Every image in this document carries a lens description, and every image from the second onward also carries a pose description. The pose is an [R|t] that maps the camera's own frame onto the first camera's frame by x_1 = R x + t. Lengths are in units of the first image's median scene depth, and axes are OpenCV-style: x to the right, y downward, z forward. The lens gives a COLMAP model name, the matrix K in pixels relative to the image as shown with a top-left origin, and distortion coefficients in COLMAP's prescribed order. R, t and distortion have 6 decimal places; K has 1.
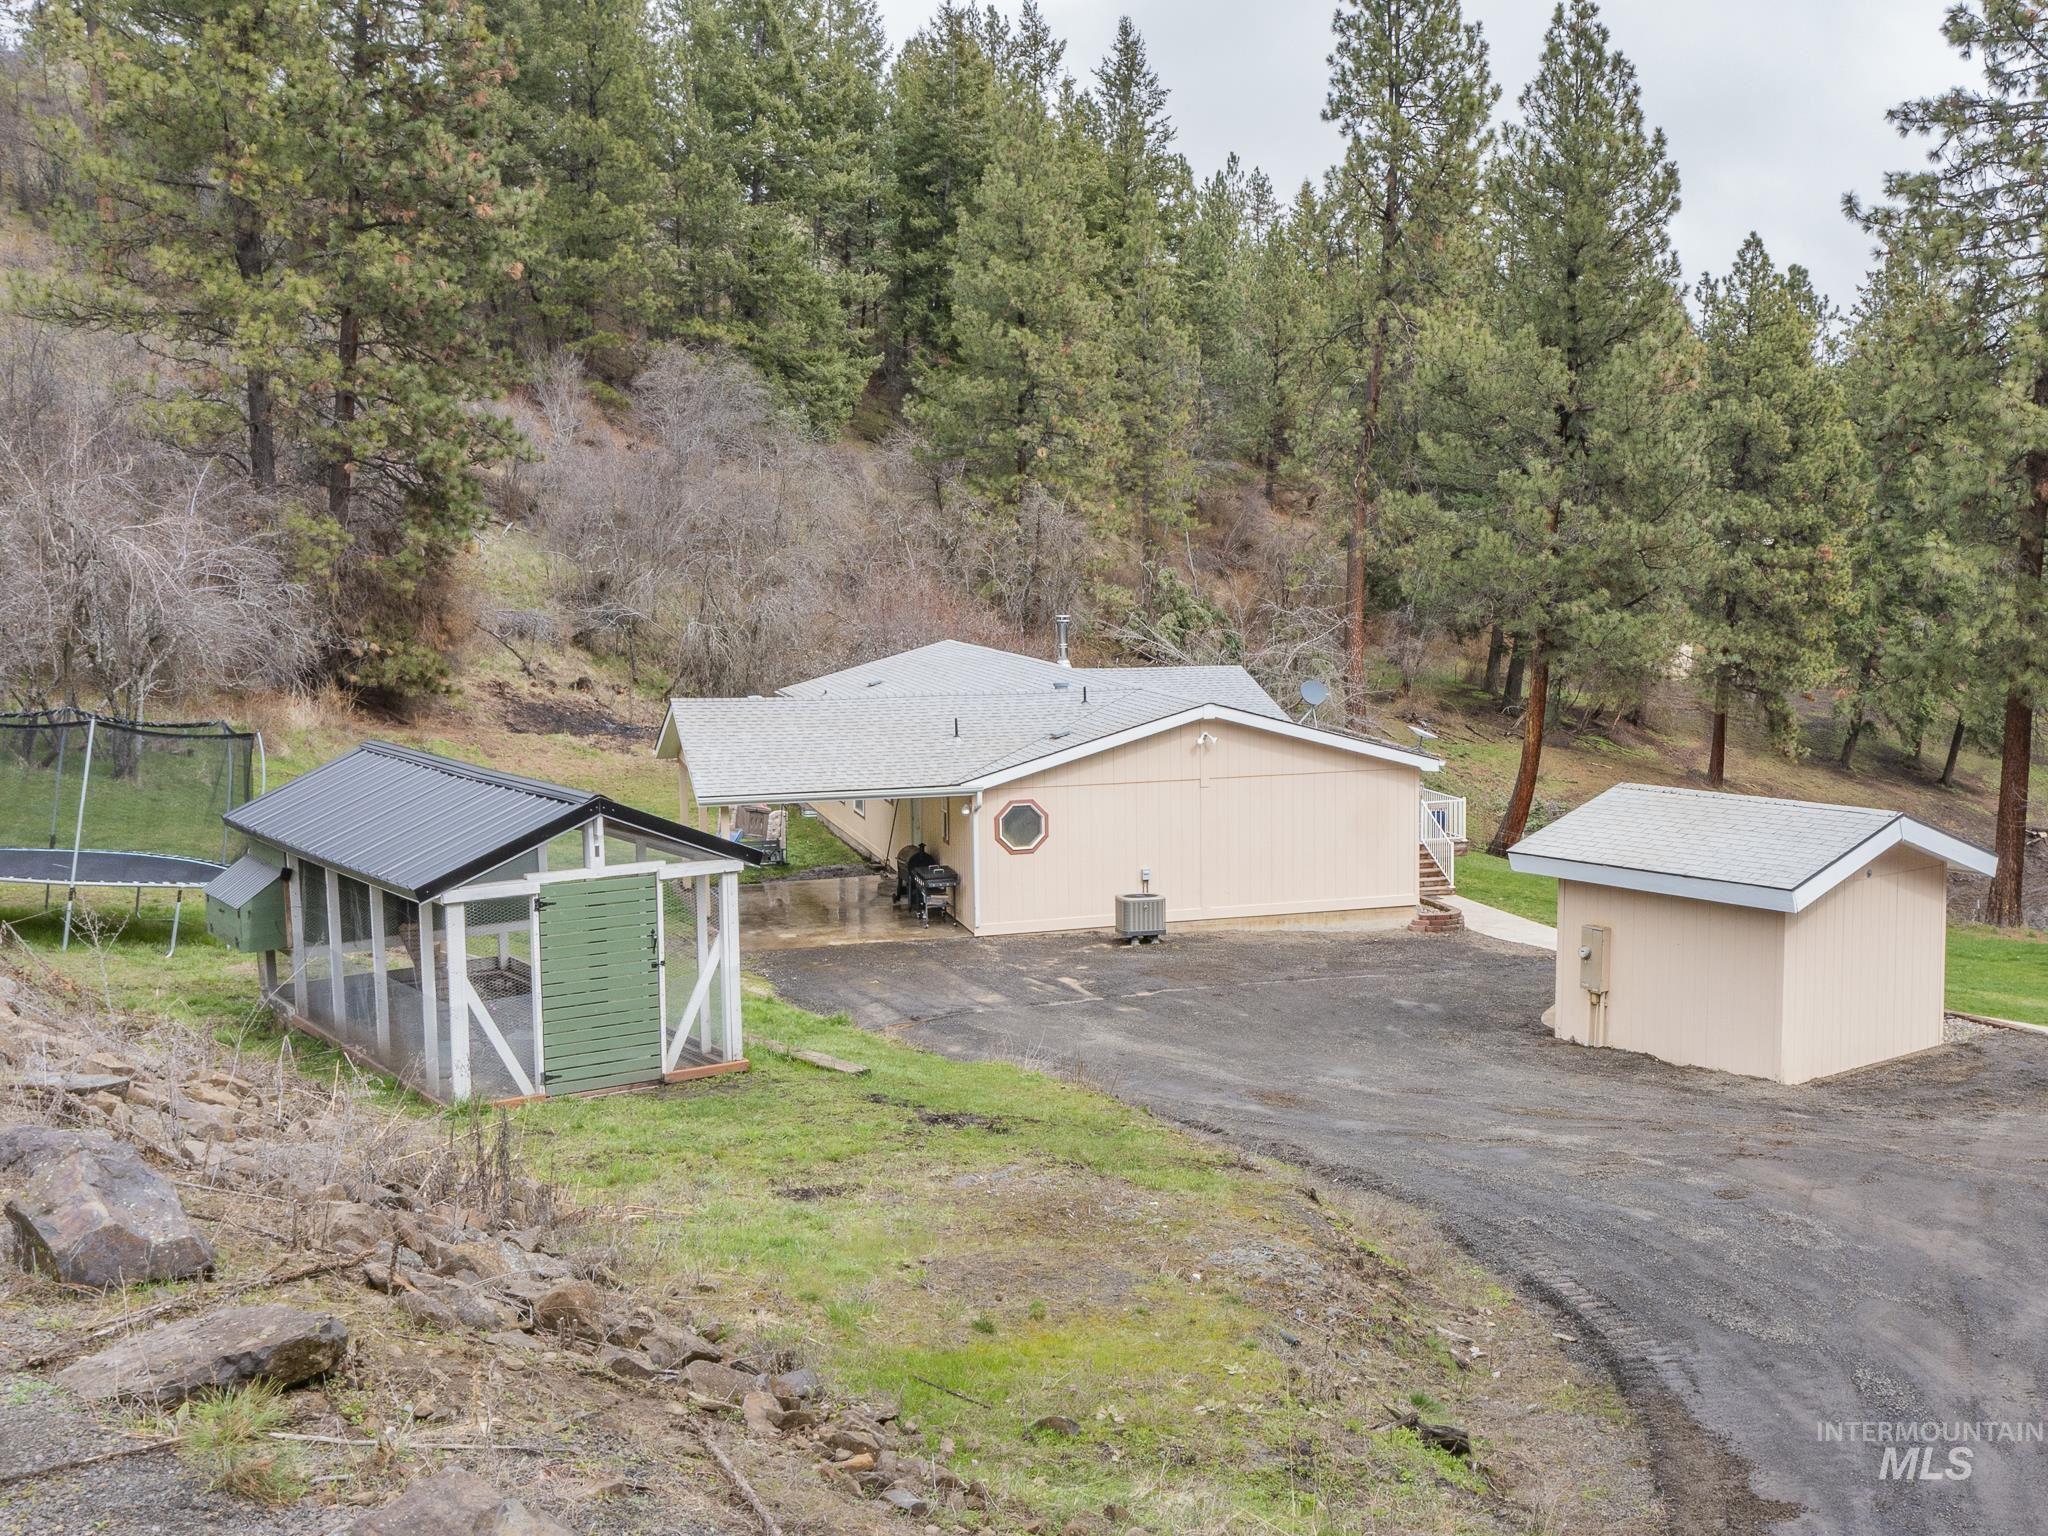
lens RADIAL K [[2254.4, 0, 1031.0], [0, 2254.4, 763.9], [0, 0, 1]] dist [-0.006637, 0.000000]
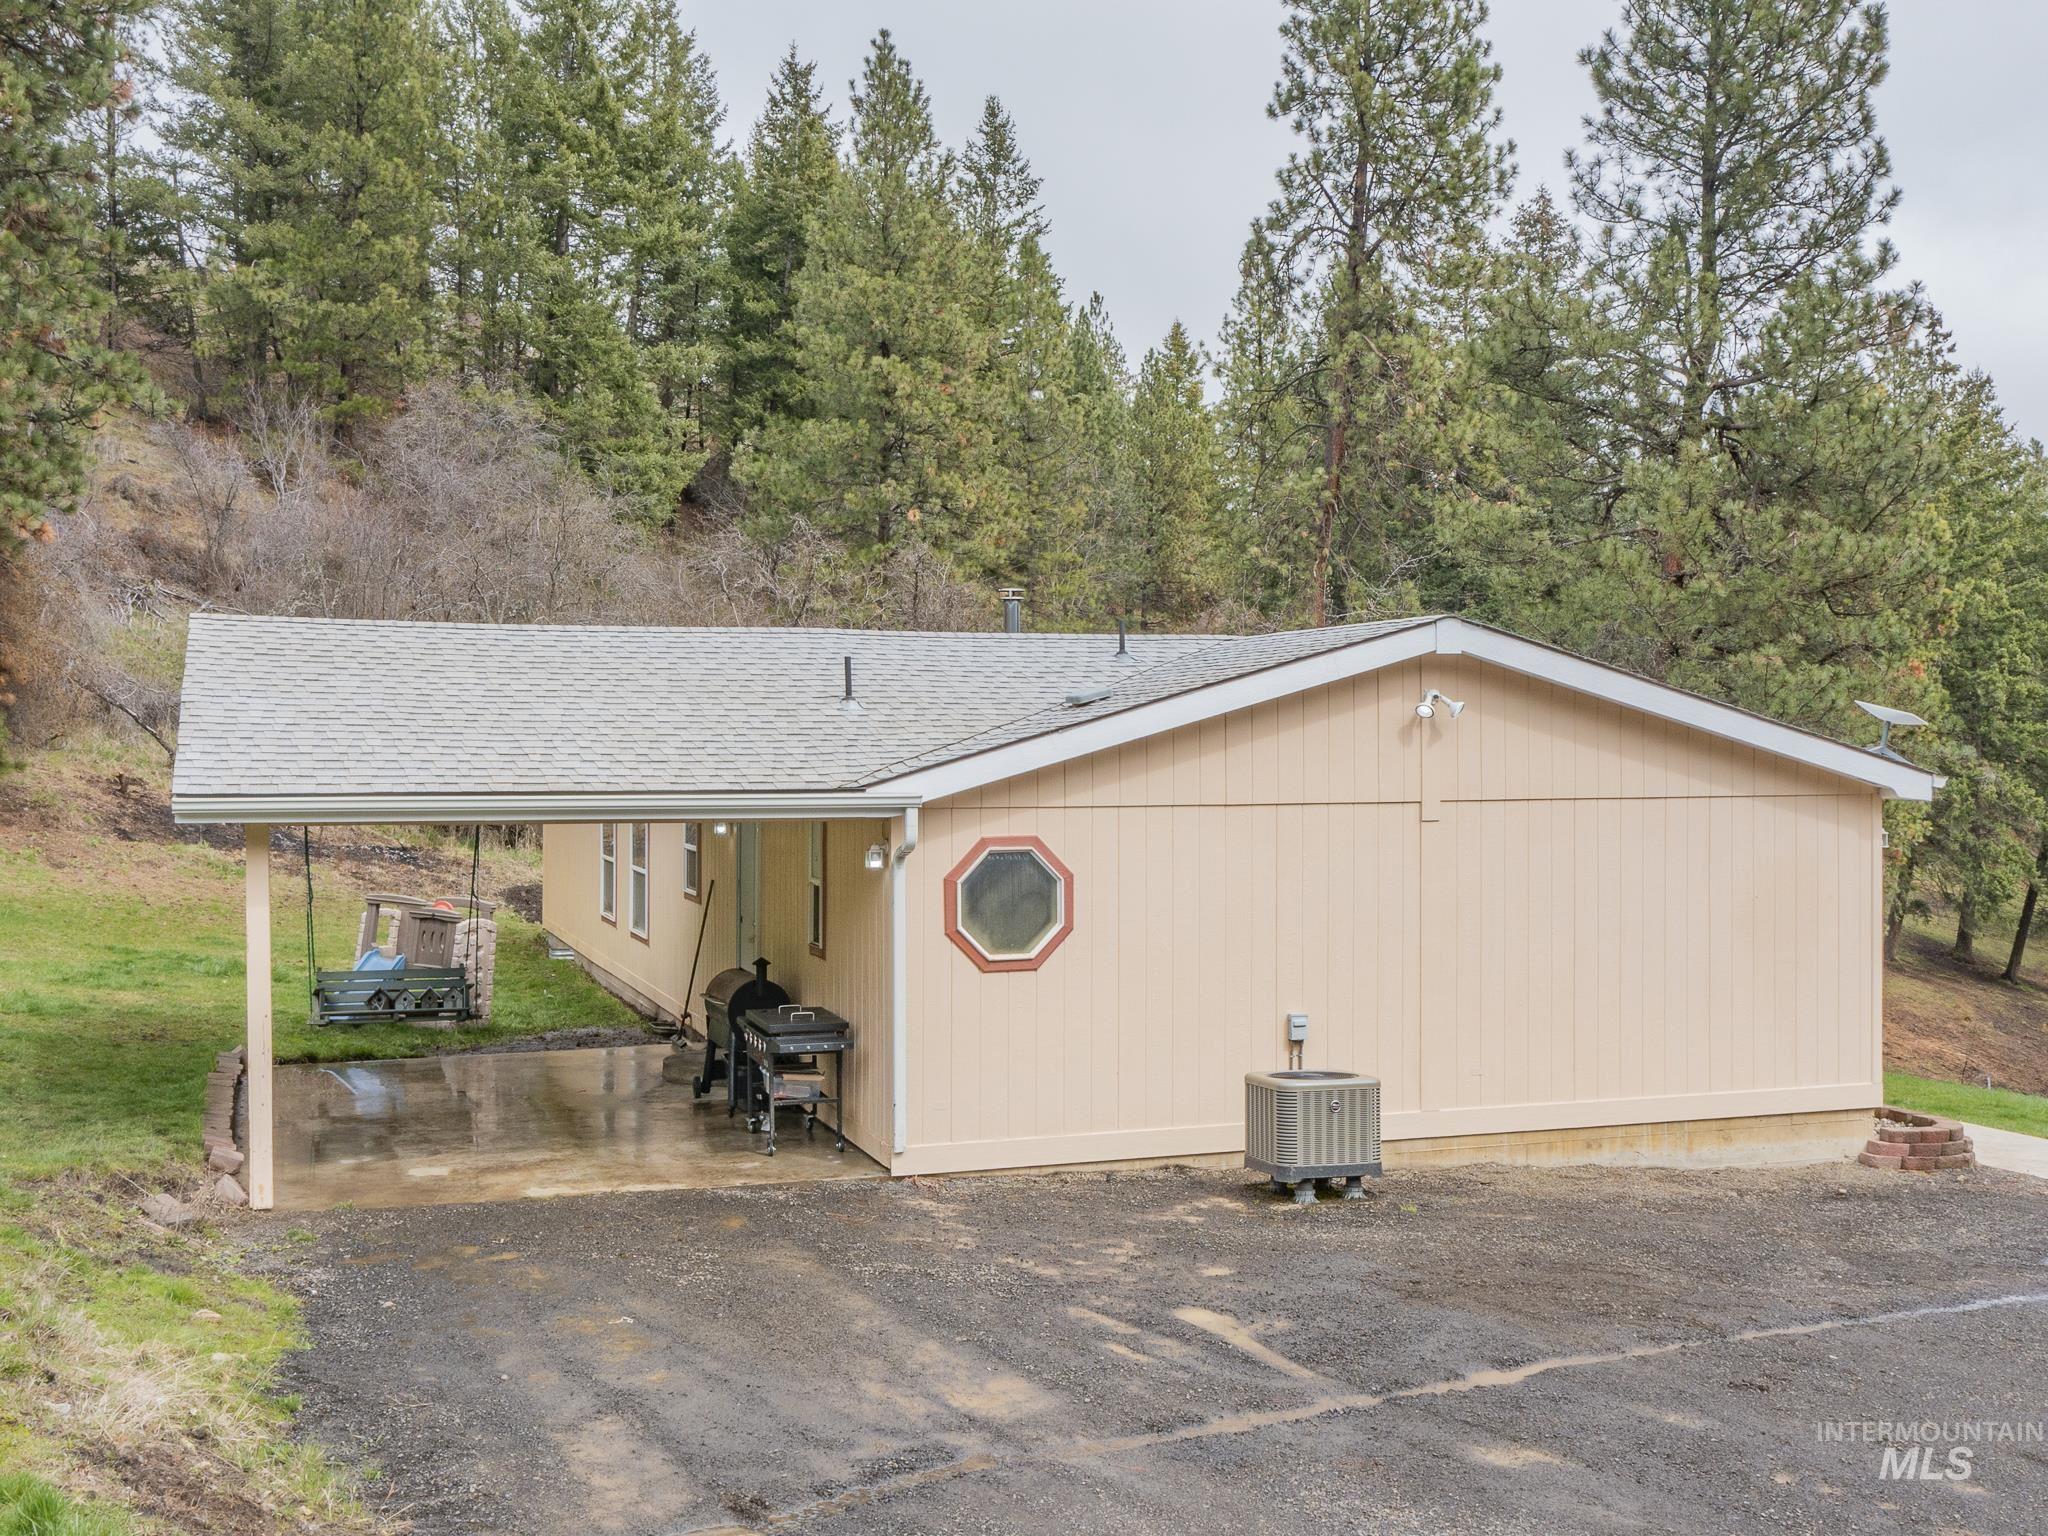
lens RADIAL K [[2254.4, 0, 910.6], [0, 2254.4, 682.6], [0, 0, 1]] dist [-0.006637, 0.000000]
pose [[0.999654, 0.010683, 0.024038, -0.019704], [-0.007407, 0.991161, -0.132461, 0.025886], [-0.025240, 0.132237, 0.990897, 0.359894]]
